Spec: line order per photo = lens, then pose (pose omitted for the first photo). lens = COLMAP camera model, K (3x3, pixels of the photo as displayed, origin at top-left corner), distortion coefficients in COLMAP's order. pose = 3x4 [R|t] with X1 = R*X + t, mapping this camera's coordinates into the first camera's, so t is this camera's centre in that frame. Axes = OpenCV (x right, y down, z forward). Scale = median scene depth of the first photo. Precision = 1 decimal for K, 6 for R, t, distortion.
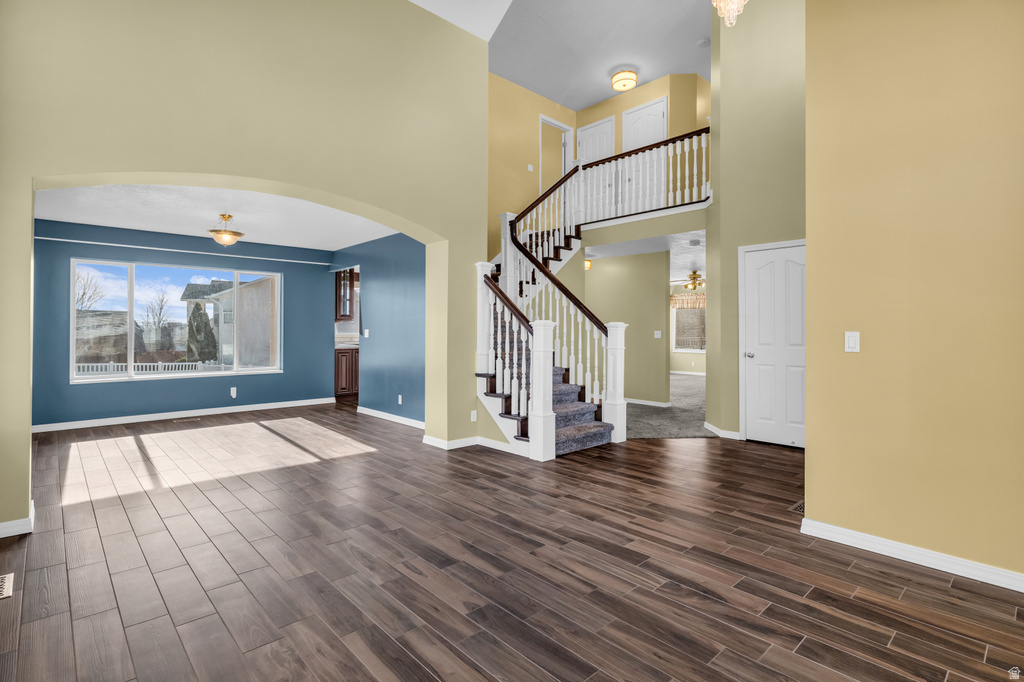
lens RADIAL K [[496.6, 0, 519.8], [0, 496.6, 324.3], [0, 0, 1]] dist [0.001021, -0.001847]
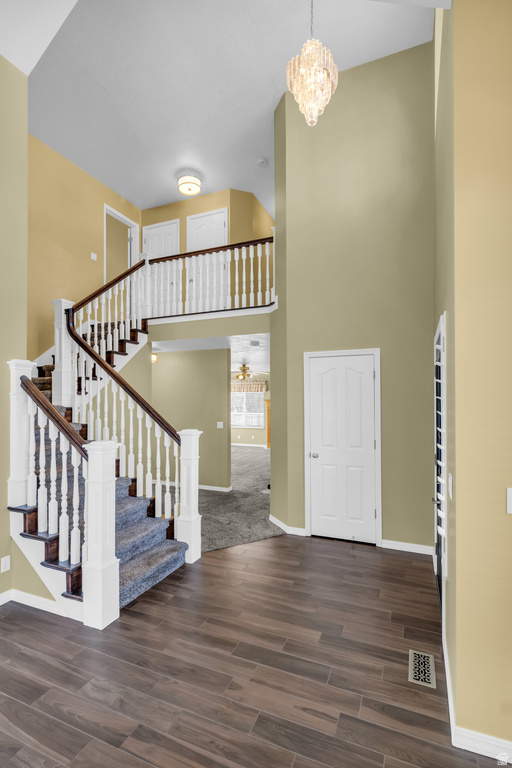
lens RADIAL K [[372.4, 0, 250.7], [0, 372.4, 392.4], [0, 0, 1]] dist [0.001021, -0.001847]
pose [[0.920077, -0.002249, 0.391730, 0.027598], [0.003463, 0.999991, -0.002392, -0.069046], [-0.391721, 0.003557, 0.920077, 0.315984]]
